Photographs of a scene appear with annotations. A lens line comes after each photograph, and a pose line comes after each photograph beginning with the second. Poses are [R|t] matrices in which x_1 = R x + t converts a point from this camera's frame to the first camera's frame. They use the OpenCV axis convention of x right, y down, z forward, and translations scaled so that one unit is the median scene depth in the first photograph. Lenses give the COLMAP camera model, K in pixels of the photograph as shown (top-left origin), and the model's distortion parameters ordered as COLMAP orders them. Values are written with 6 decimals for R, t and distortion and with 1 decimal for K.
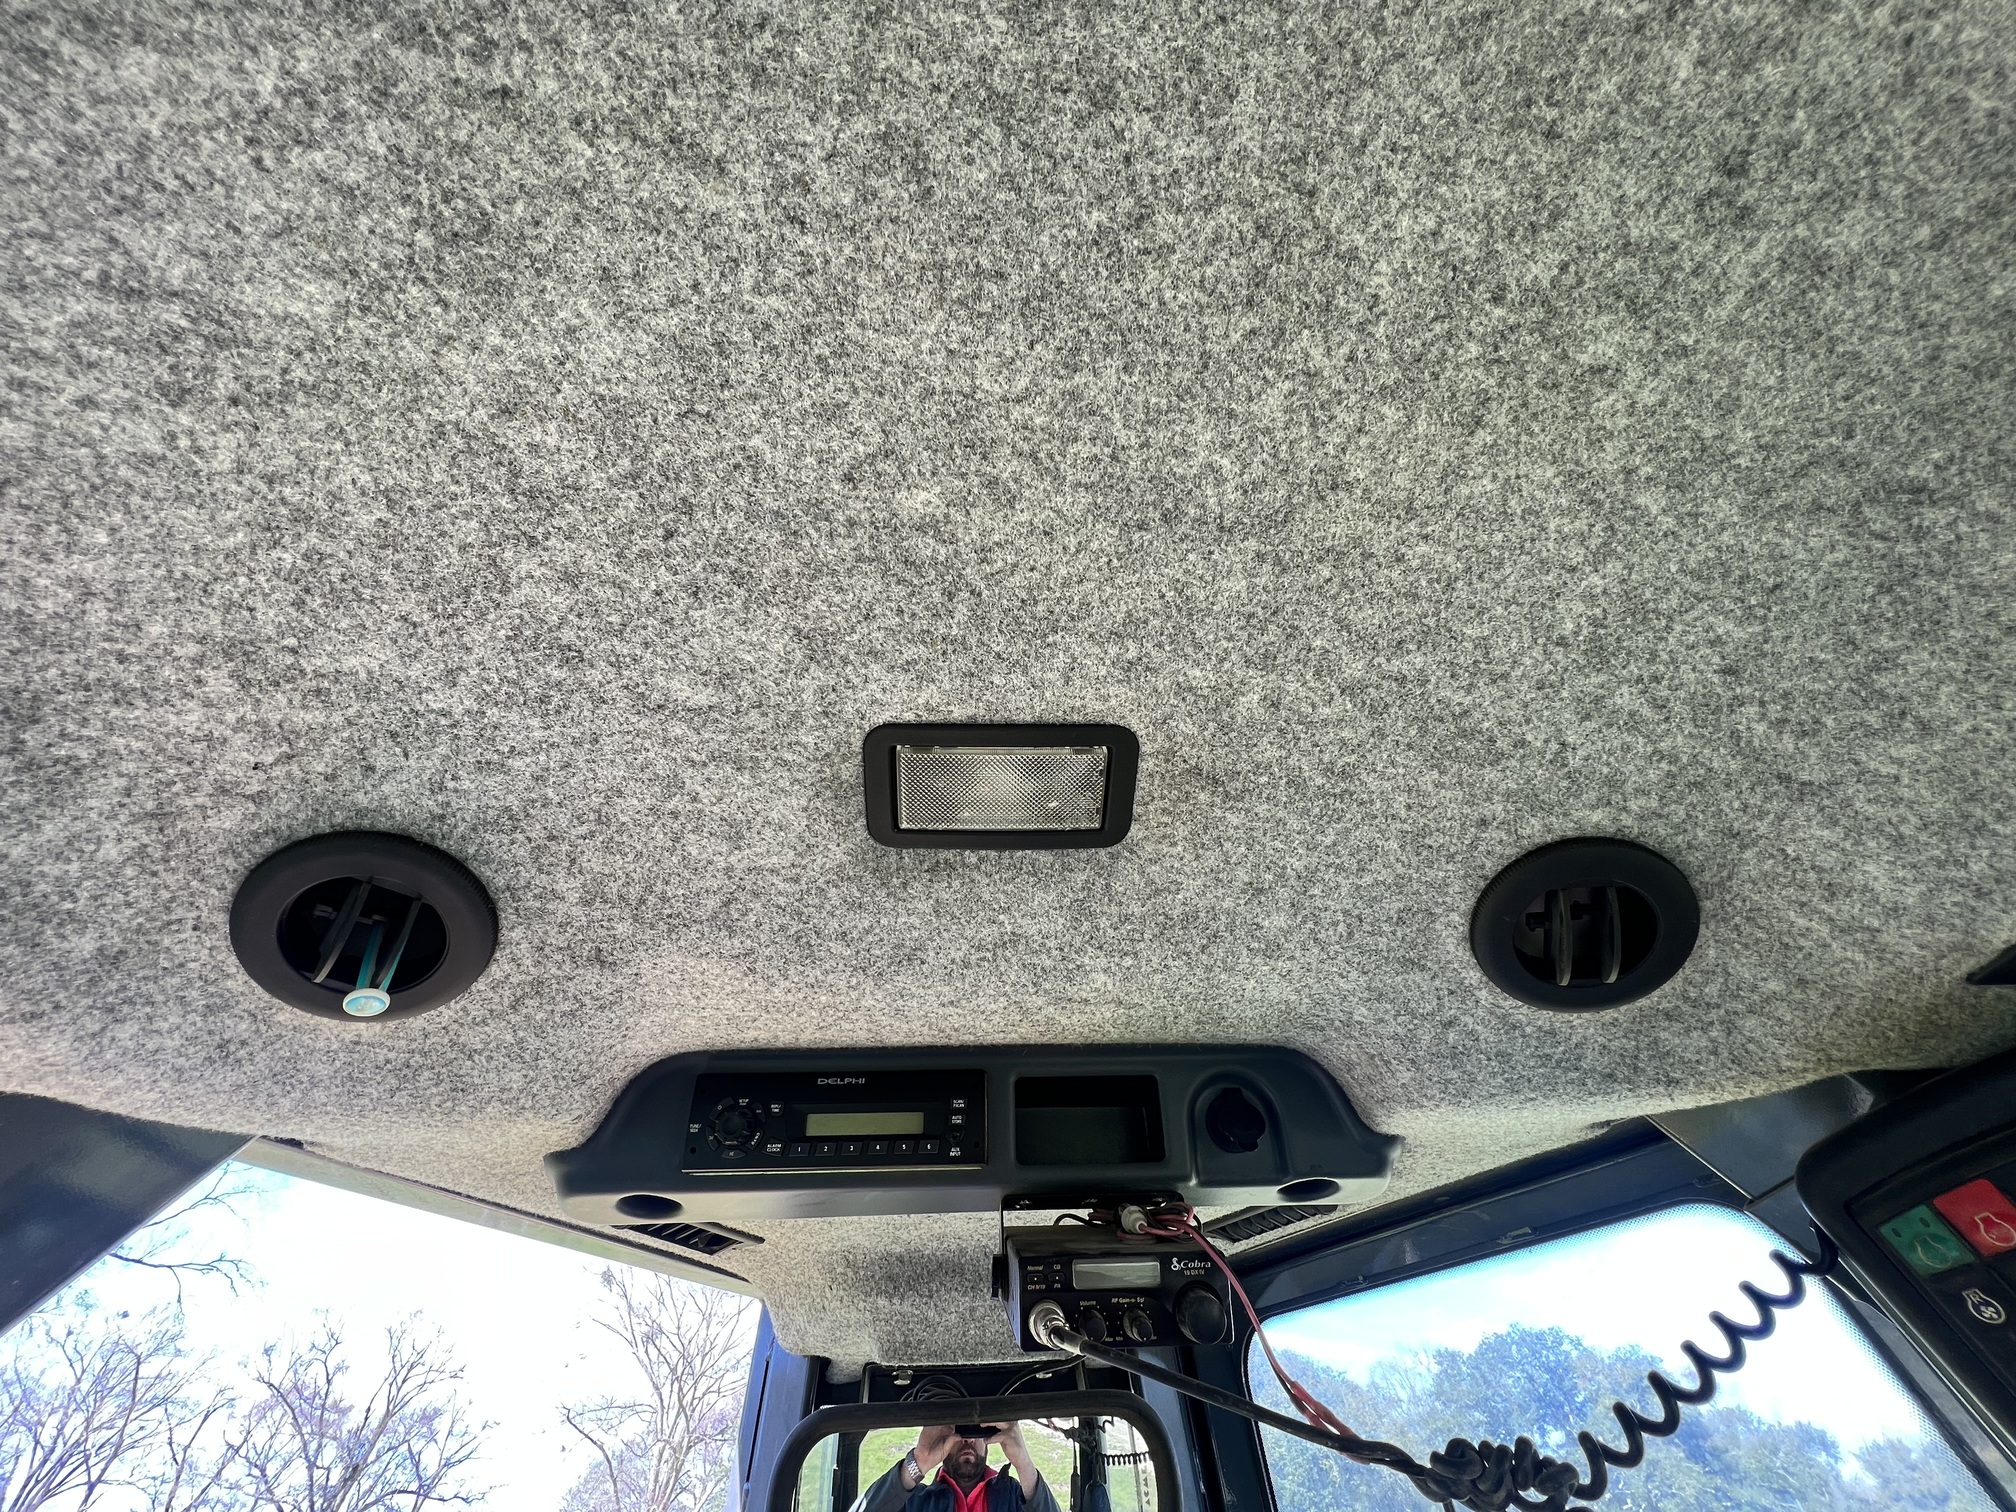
lens RADIAL K [[804.5, 0, 1008.0], [0, 804.5, 756.0], [0, 0, 1]] dist [0.000279, 0.000052]
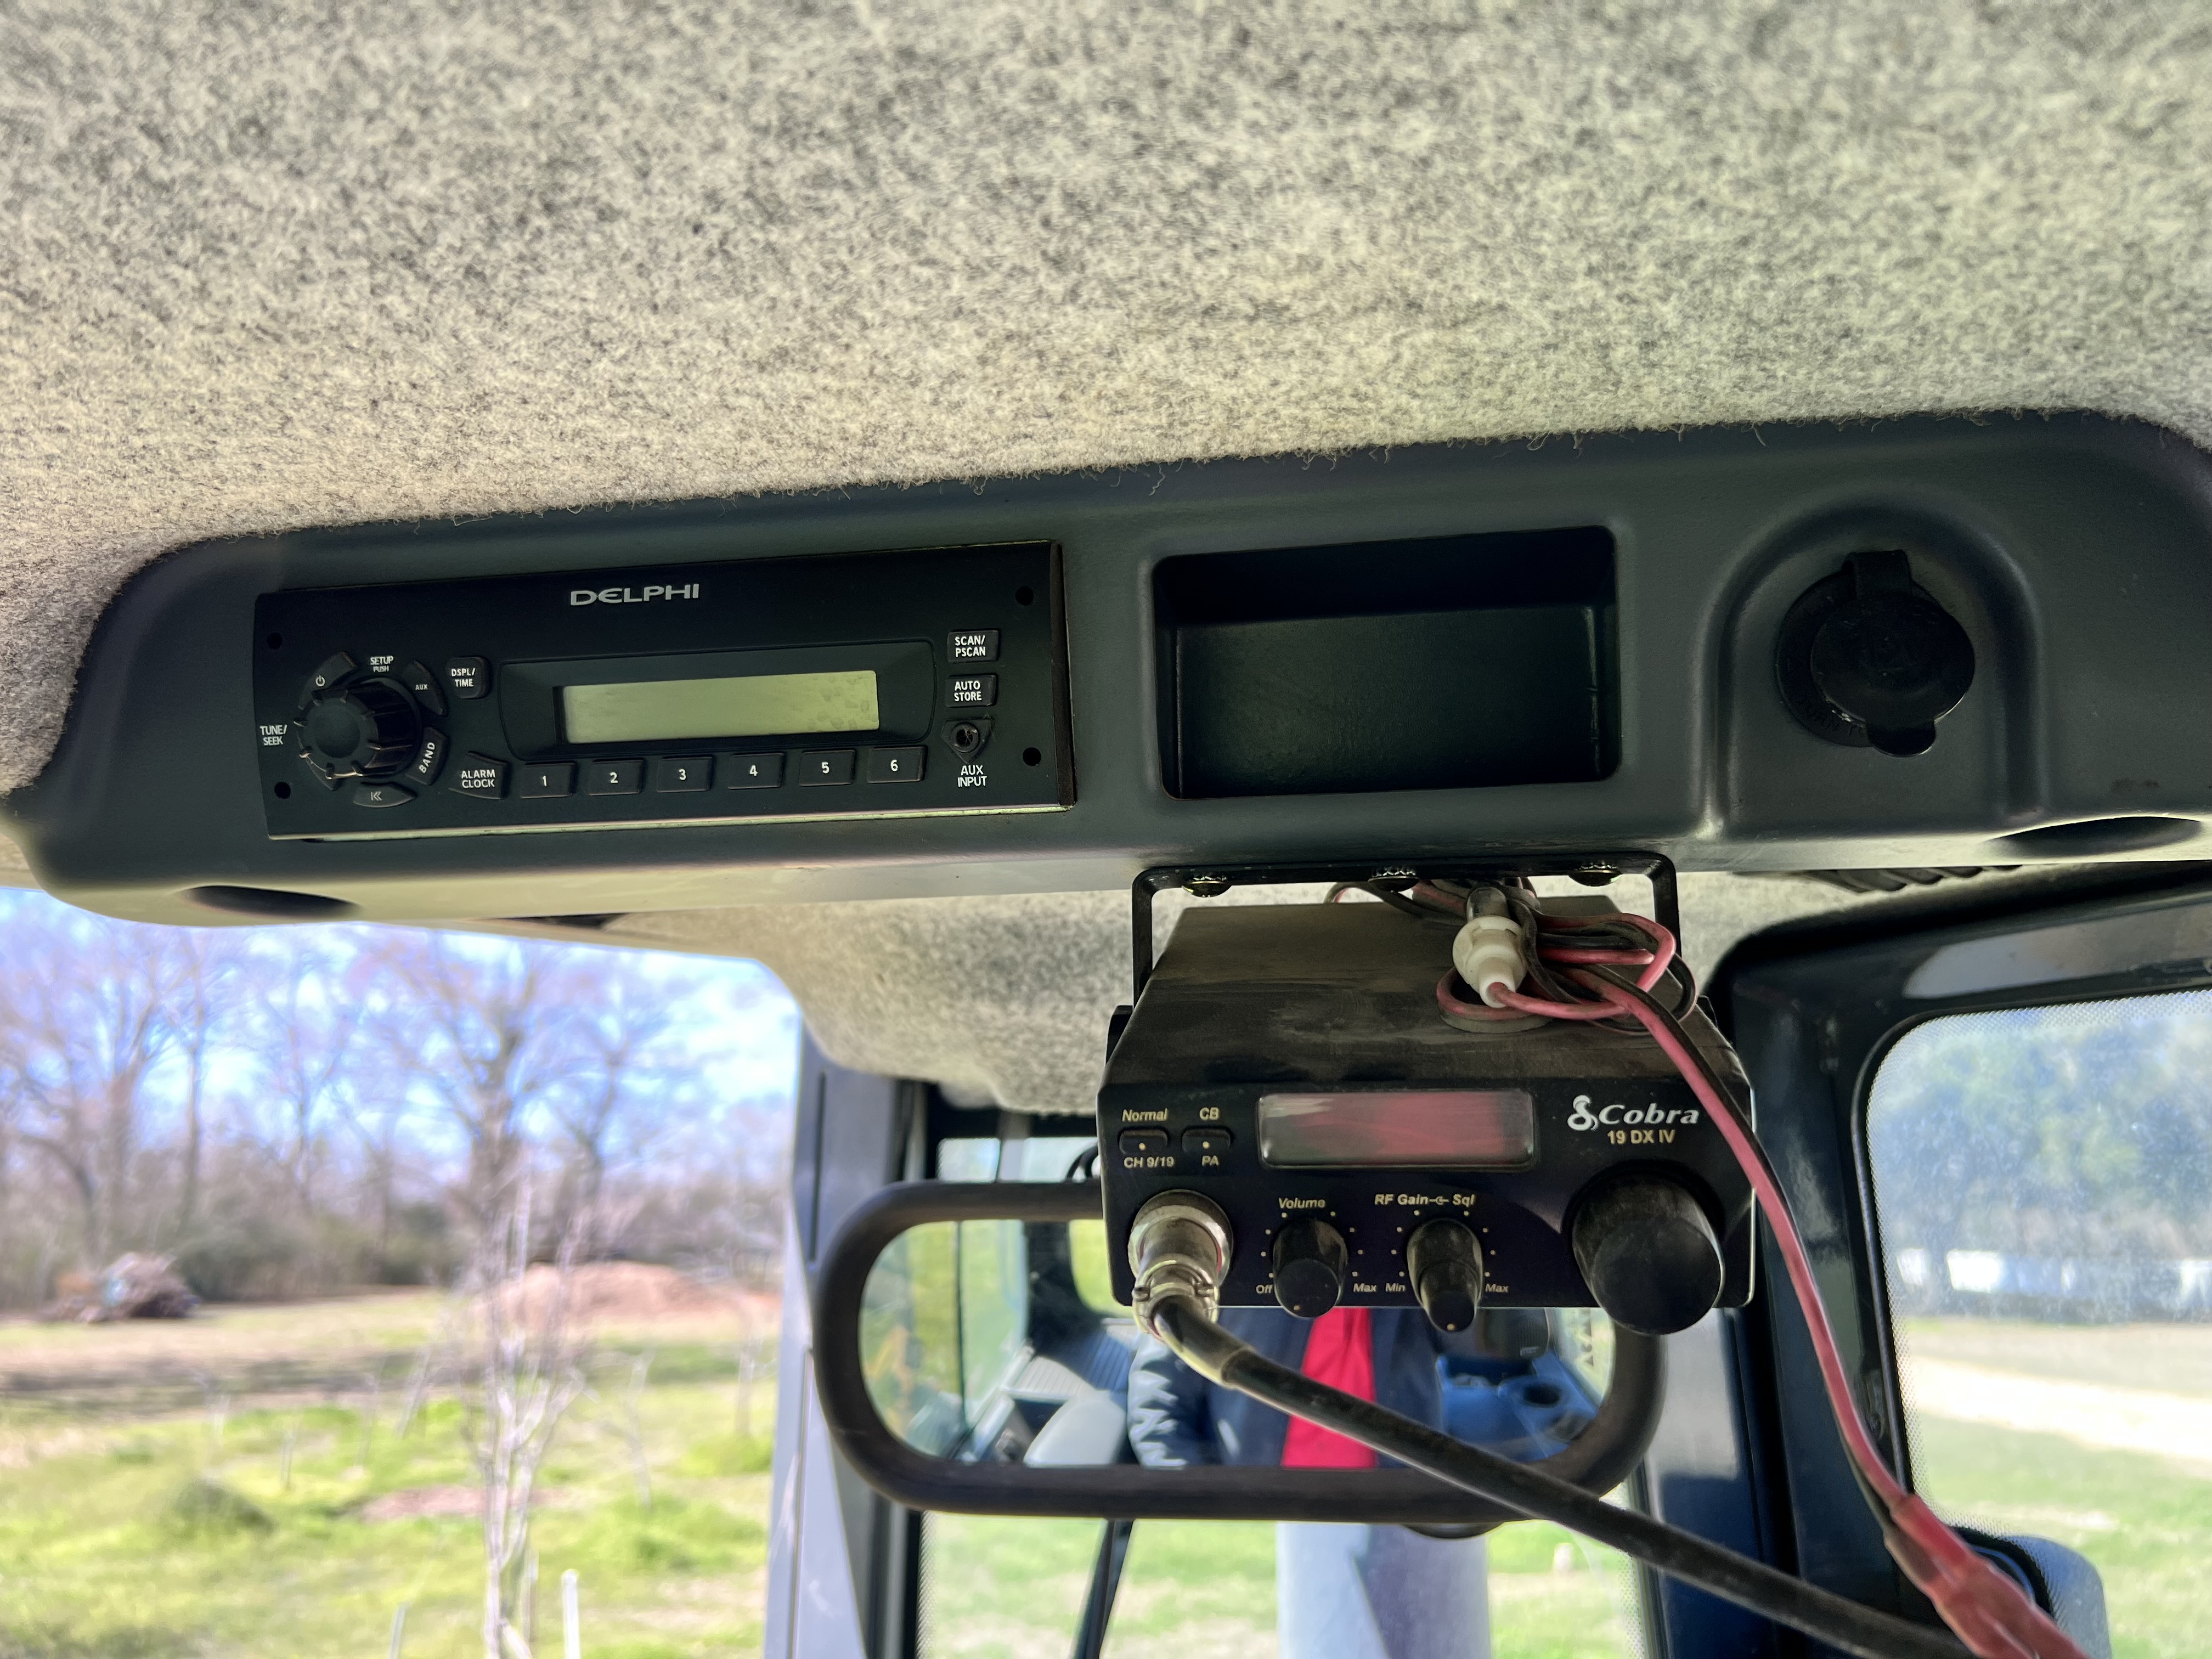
lens RADIAL K [[1695.8, 0, 1106.0], [0, 1695.8, 829.5], [0, 0, 1]] dist [0.000929, -0.006468]
pose [[0.976022, -0.011318, -0.217375, 0.149352], [0.132044, 0.824697, 0.549944, 0.126213], [0.173045, -0.565461, 0.806418, 0.426585]]
